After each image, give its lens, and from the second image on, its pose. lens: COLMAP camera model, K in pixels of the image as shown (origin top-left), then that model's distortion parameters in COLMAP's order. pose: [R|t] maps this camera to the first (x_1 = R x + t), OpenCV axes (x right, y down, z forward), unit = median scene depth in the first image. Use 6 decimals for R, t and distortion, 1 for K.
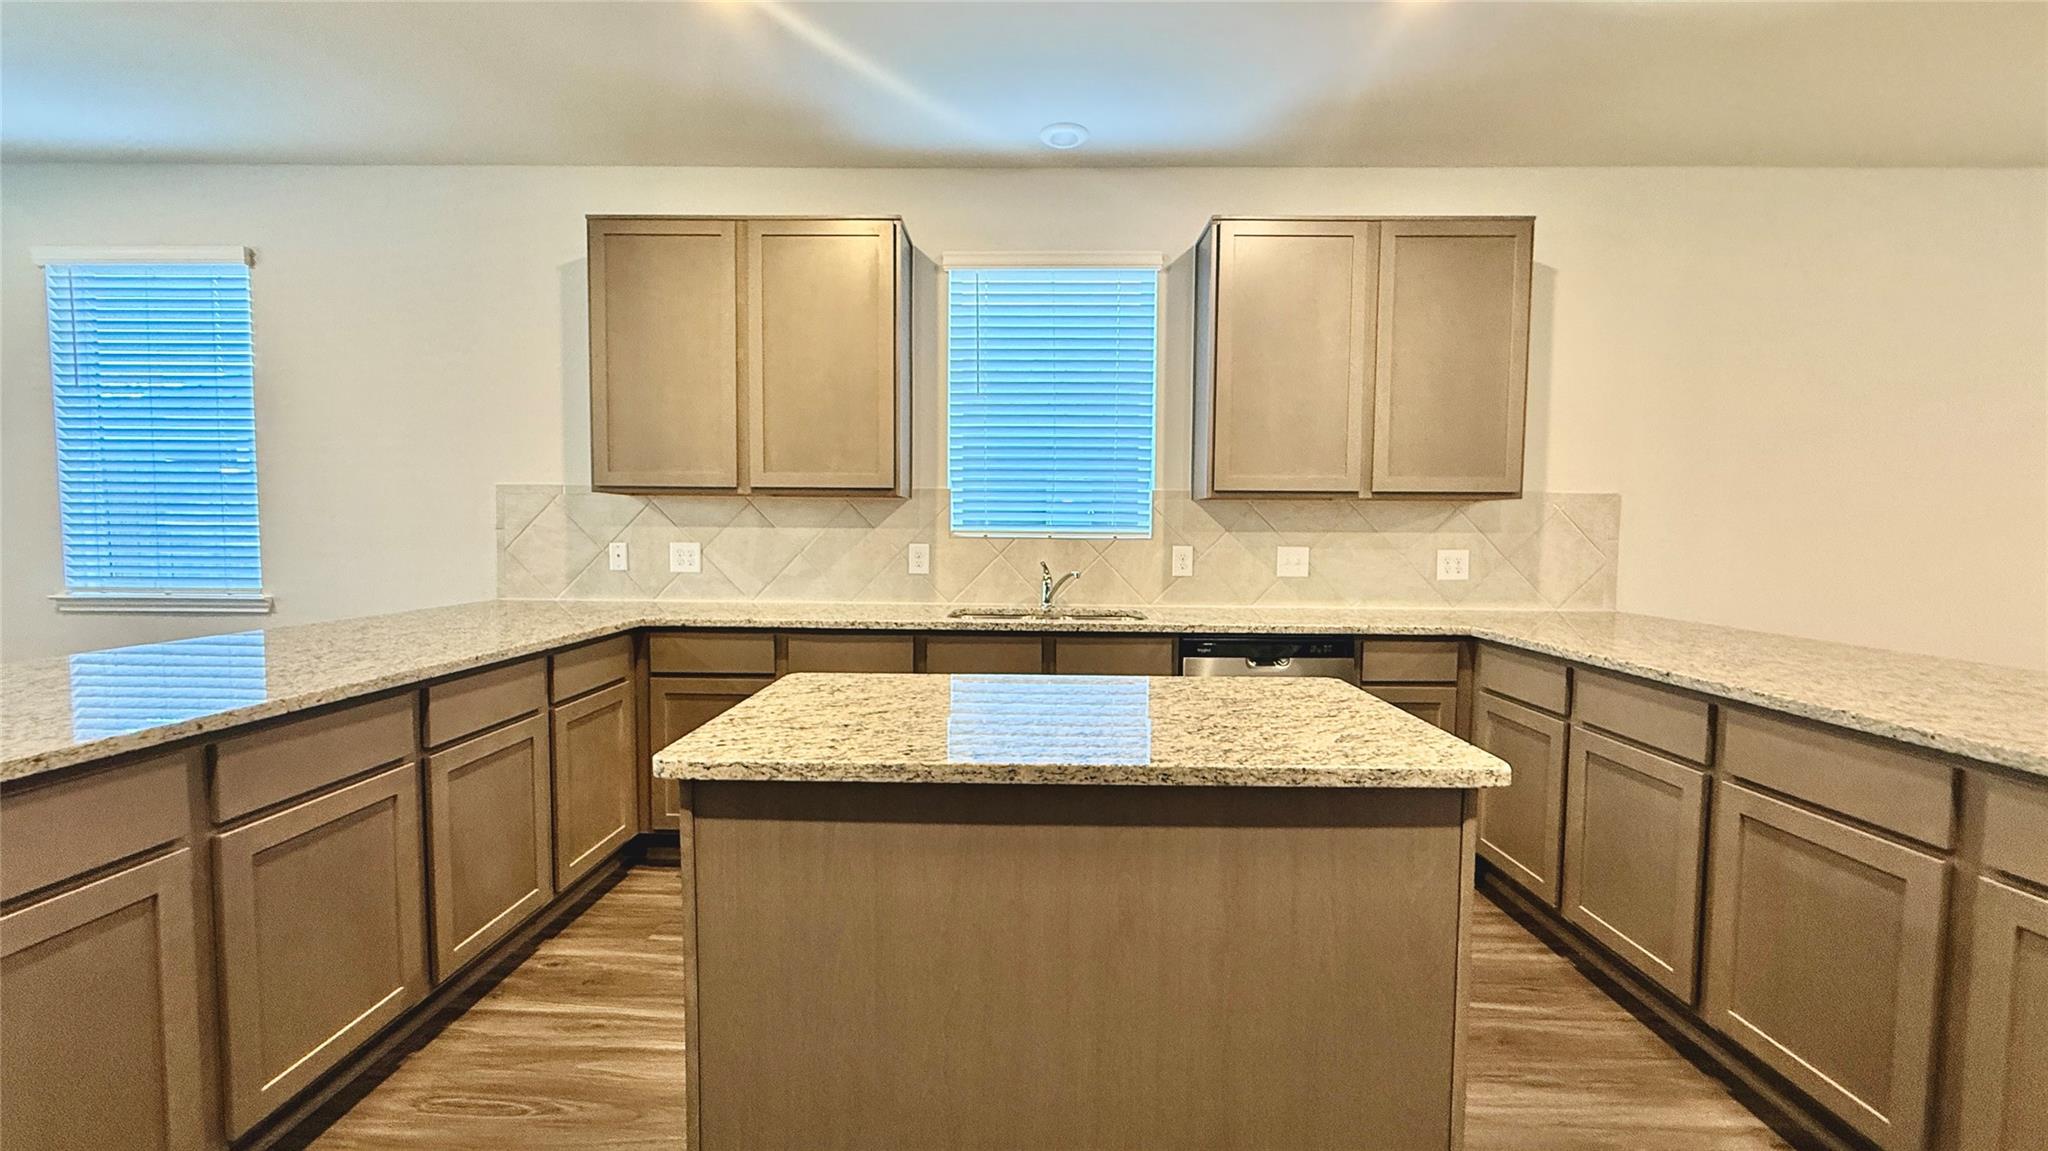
lens RADIAL K [[816.8, 0, 1011.5], [0, 816.8, 569.3], [0, 0, 1]] dist [0.009733, 0.000015]
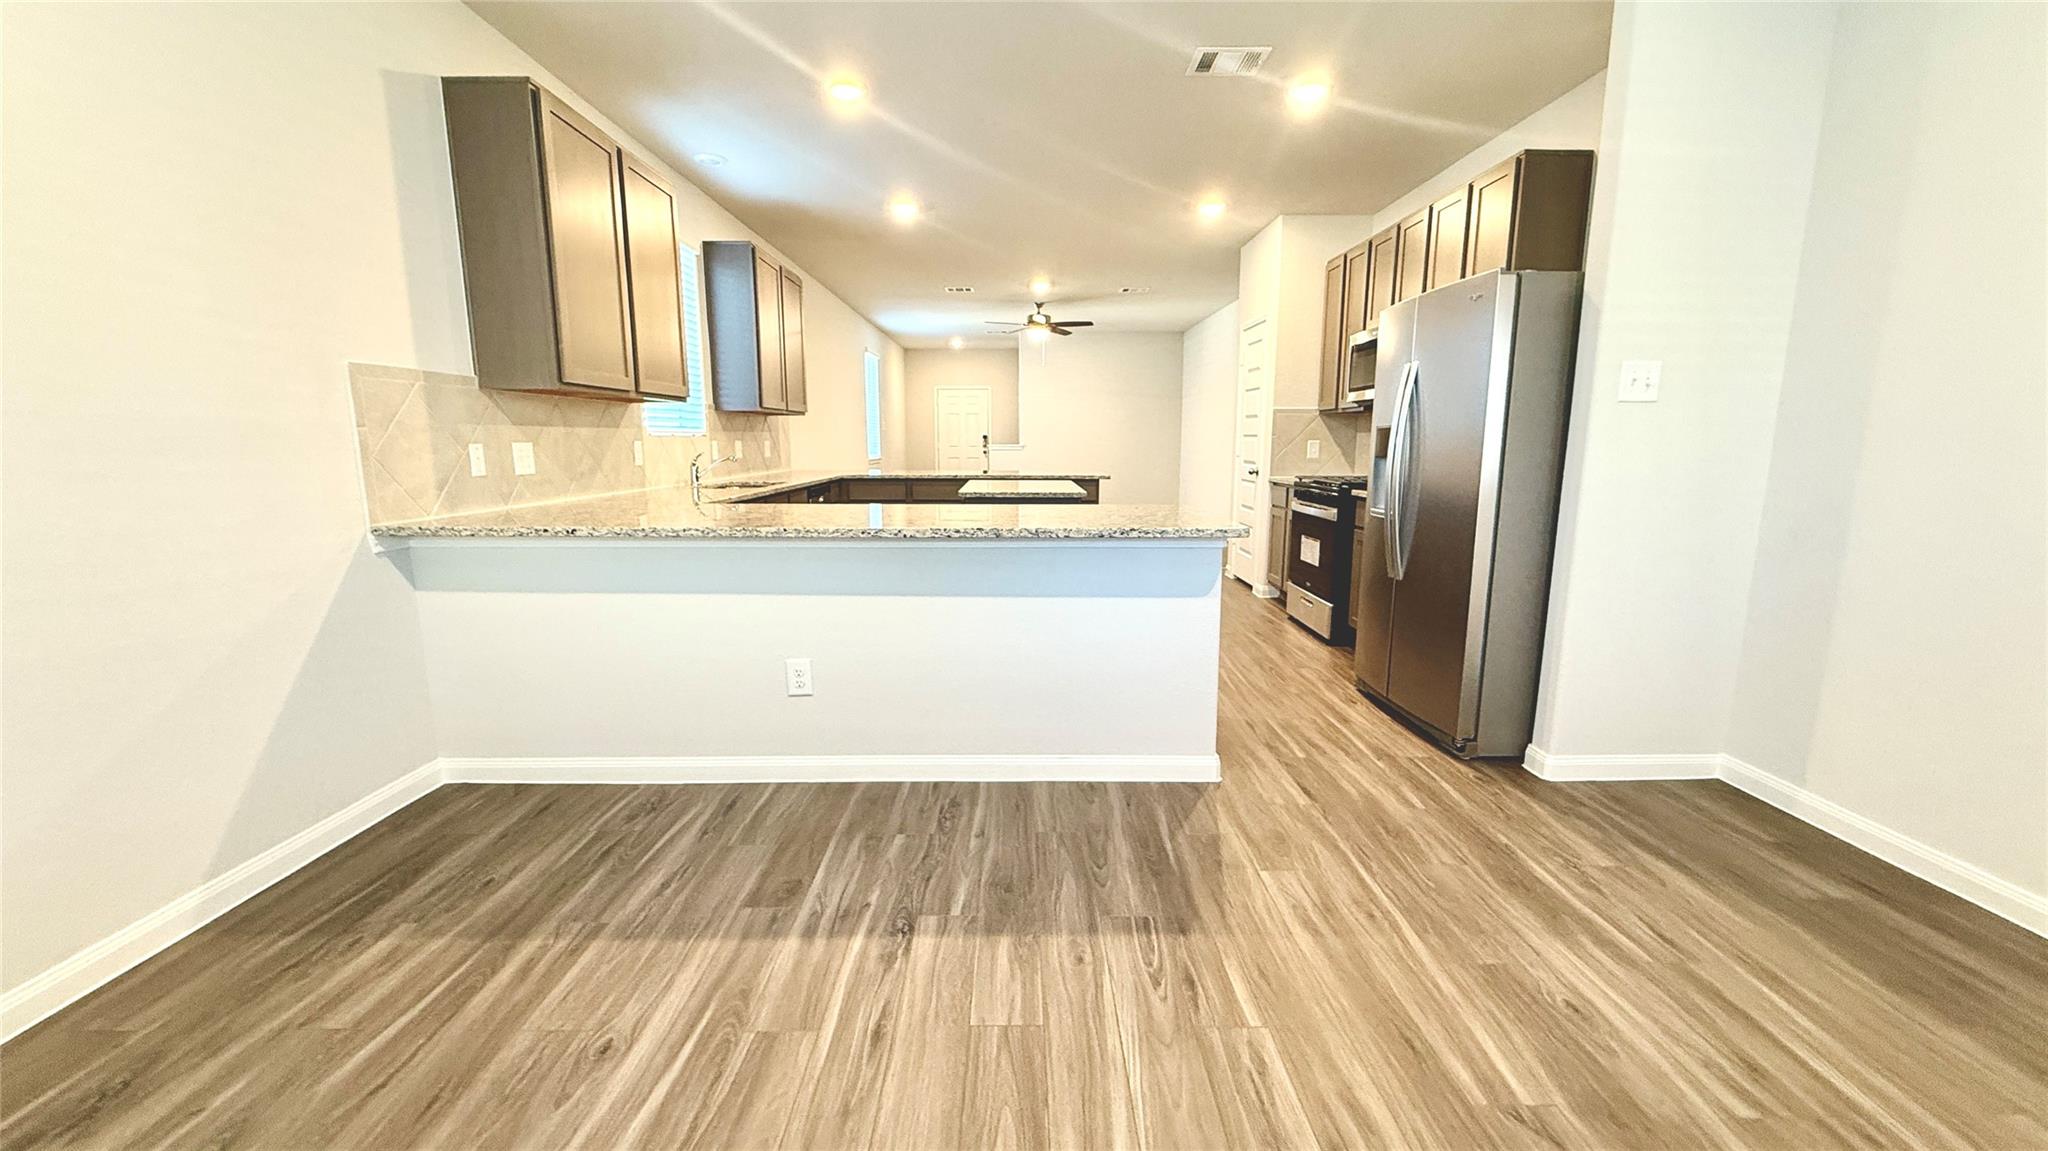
lens RADIAL K [[821.3, 0, 1026.0], [0, 821.3, 578.1], [0, 0, 1]] dist [-0.002798, -0.000033]
pose [[-0.029324, -0.177331, 0.983714, -1.326239], [0.062783, 0.981868, 0.178870, -0.011289], [-0.997596, 0.067006, -0.017658, 0.434820]]
